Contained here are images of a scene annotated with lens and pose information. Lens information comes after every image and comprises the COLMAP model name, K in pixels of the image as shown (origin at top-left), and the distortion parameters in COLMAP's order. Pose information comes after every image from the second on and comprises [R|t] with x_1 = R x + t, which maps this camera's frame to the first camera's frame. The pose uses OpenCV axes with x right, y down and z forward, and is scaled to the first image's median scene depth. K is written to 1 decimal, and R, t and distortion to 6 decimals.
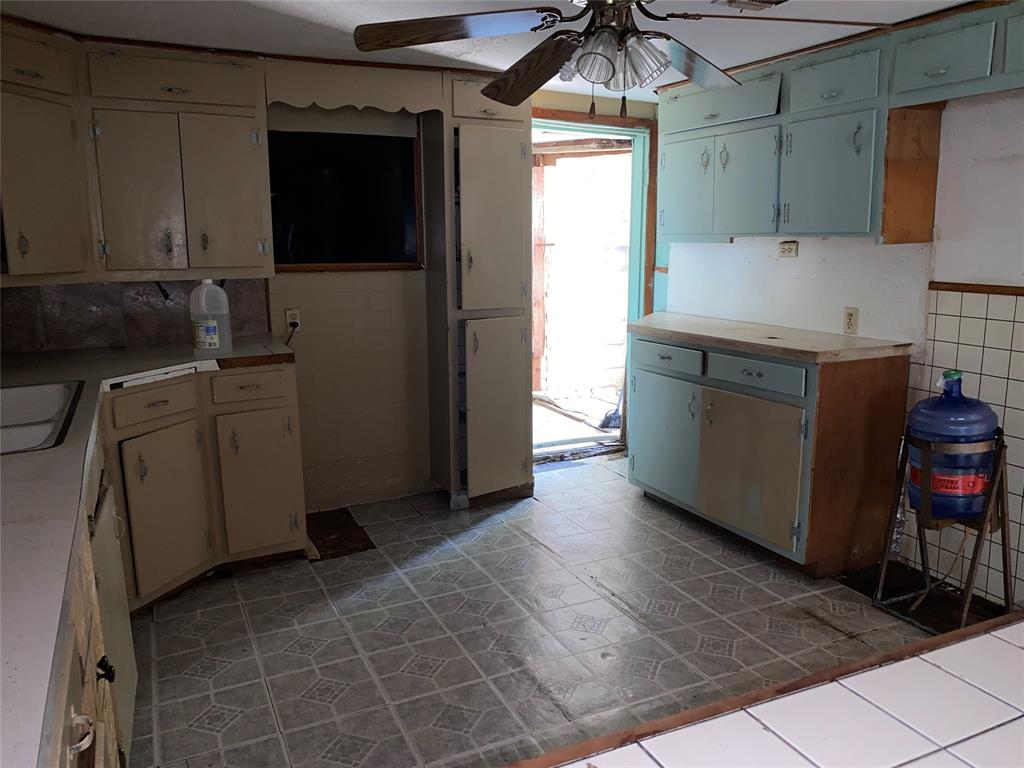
lens RADIAL K [[786.4, 0, 512.0], [0, 786.4, 384.0], [0, 0, 1]] dist [0.041257, -0.003341]
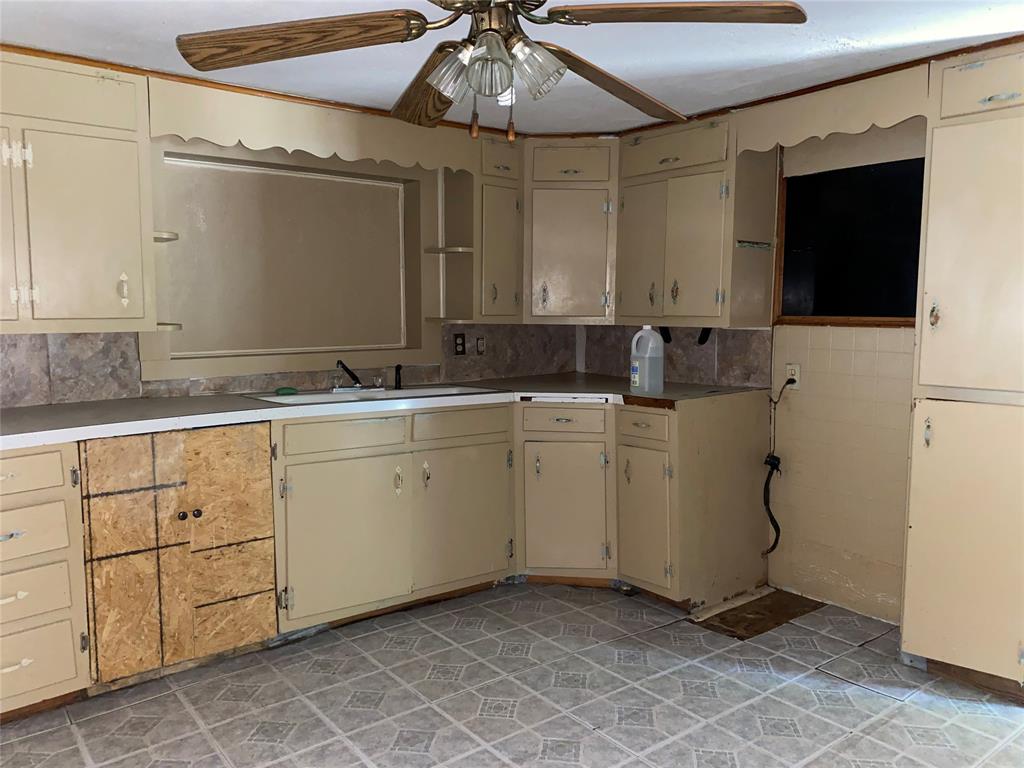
lens RADIAL K [[782.0, 0, 518.1], [0, 782.0, 377.7], [0, 0, 1]] dist [0.033554, -0.006218]
pose [[0.233407, 0.100459, -0.967176, 0.645842], [-0.181184, 0.981723, 0.058245, -0.090427], [0.955350, 0.161642, 0.247342, 0.568607]]
